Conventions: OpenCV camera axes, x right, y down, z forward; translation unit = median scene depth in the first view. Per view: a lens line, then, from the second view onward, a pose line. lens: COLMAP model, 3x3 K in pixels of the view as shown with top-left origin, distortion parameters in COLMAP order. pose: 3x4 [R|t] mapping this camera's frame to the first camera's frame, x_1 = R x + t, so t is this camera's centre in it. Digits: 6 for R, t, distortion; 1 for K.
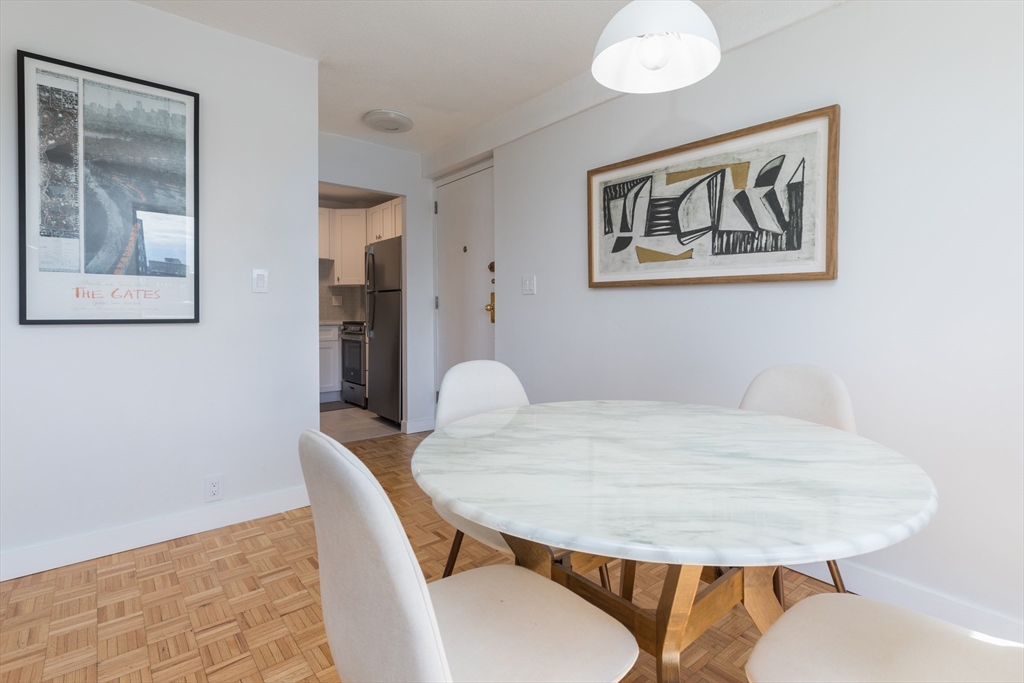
lens RADIAL K [[515.4, 0, 529.0], [0, 515.4, 313.9], [0, 0, 1]] dist [0.016252, 0.000365]
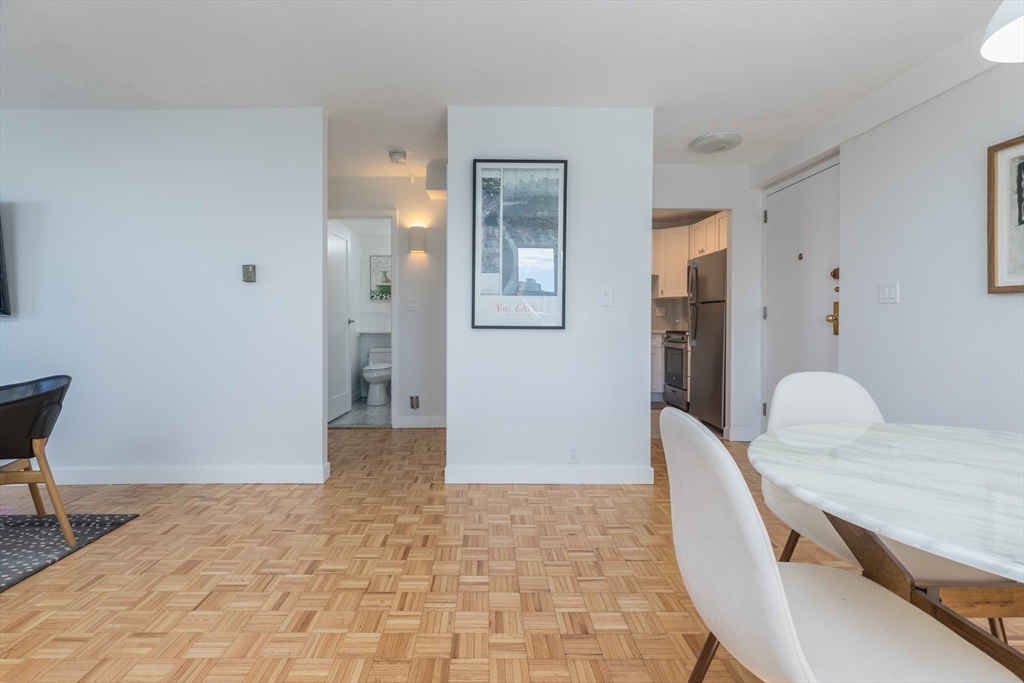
lens RADIAL K [[477.6, 0, 476.1], [0, 477.6, 324.8], [0, 0, 1]] dist [0.005128, 0.000014]
pose [[0.755582, 0.011156, -0.654959, 0.006350], [-0.009328, 0.999937, 0.006270, 0.000084], [0.654988, 0.001372, 0.755638, -0.101291]]
